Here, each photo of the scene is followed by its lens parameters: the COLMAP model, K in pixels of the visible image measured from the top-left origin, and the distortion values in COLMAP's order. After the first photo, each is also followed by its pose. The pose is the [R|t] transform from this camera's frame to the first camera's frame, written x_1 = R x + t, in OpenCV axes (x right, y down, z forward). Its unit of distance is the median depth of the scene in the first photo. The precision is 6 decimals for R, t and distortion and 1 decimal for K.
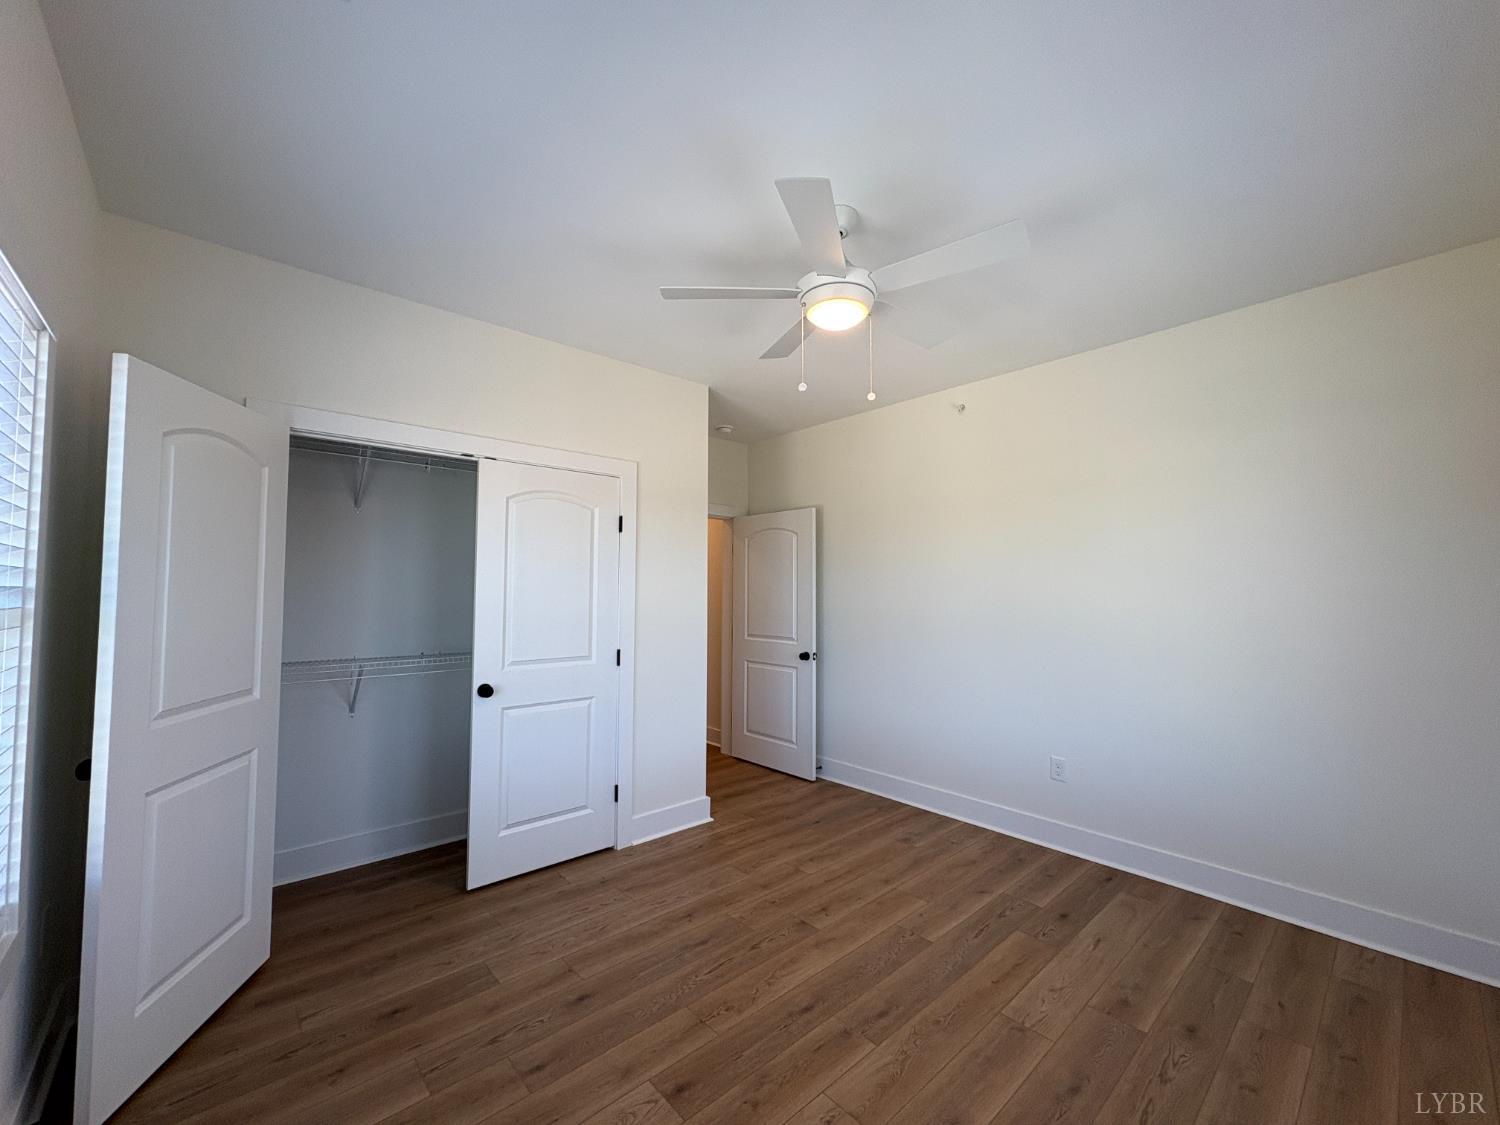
lens RADIAL K [[595.9, 0, 750.0], [0, 595.9, 562.5], [0, 0, 1]] dist [0.001177, 0.000297]
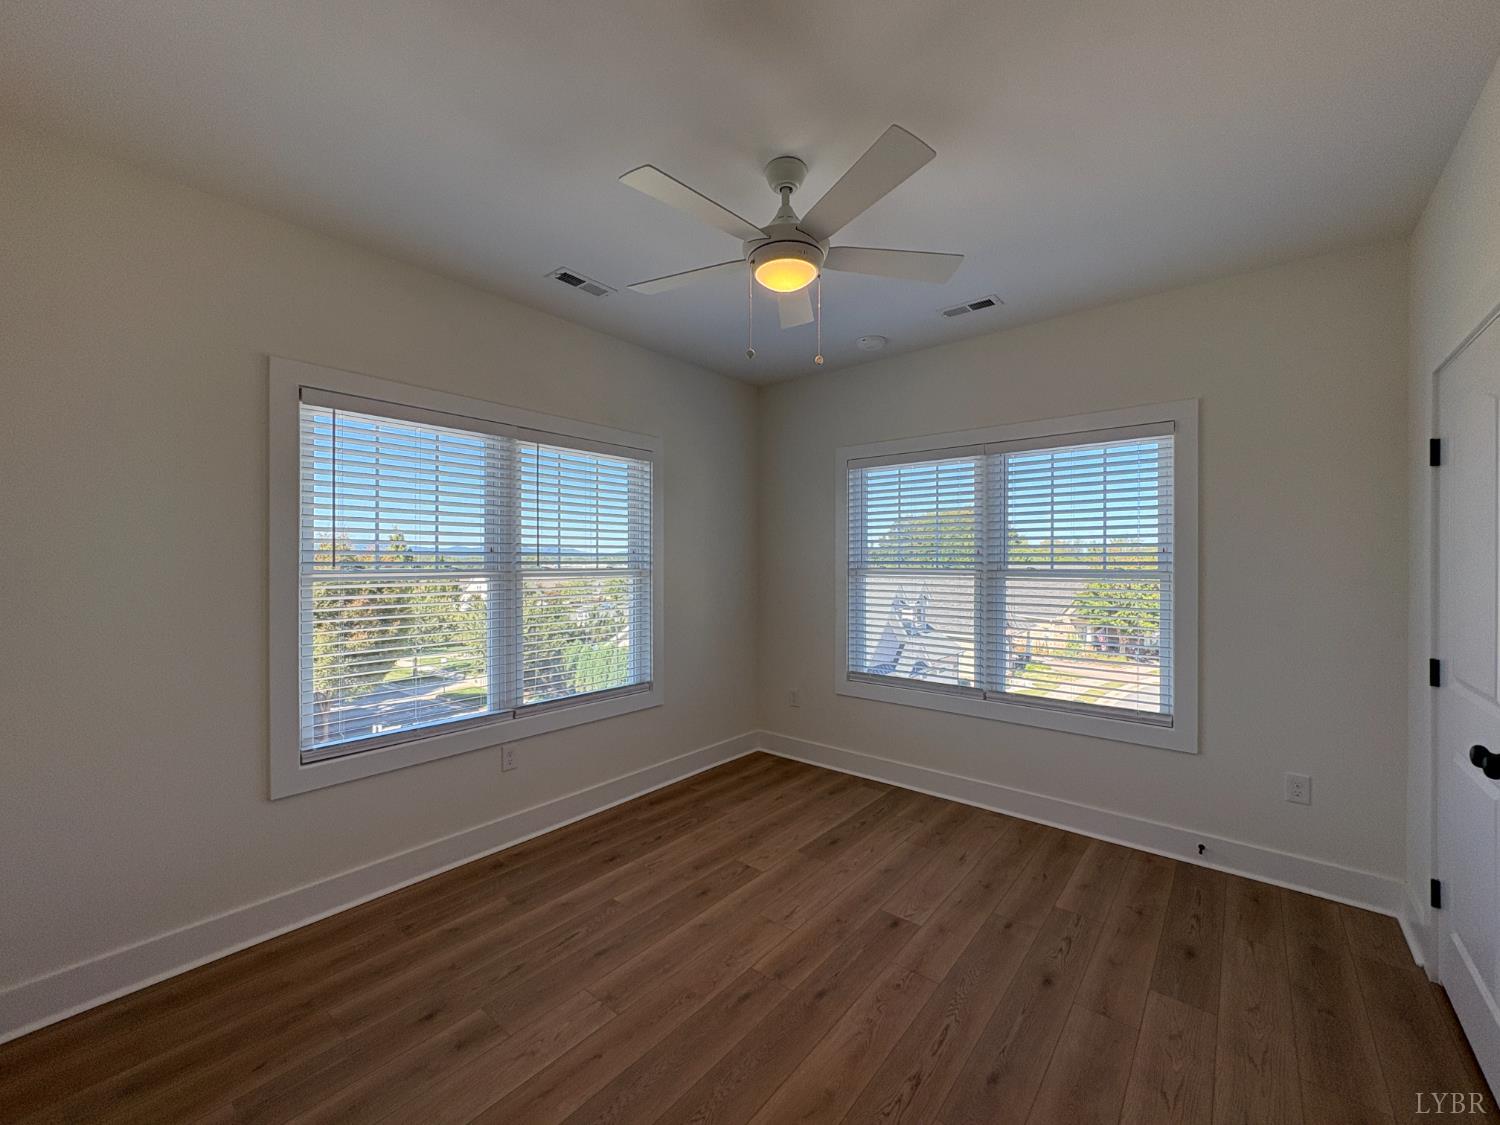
lens RADIAL K [[595.9, 0, 750.0], [0, 595.9, 562.5], [0, 0, 1]] dist [0.001177, 0.000297]
pose [[-0.988898, -0.000470, -0.148596, 0.372530], [0.005384, 0.999225, -0.038985, 0.089671], [0.148500, -0.039352, -0.988129, 2.076263]]
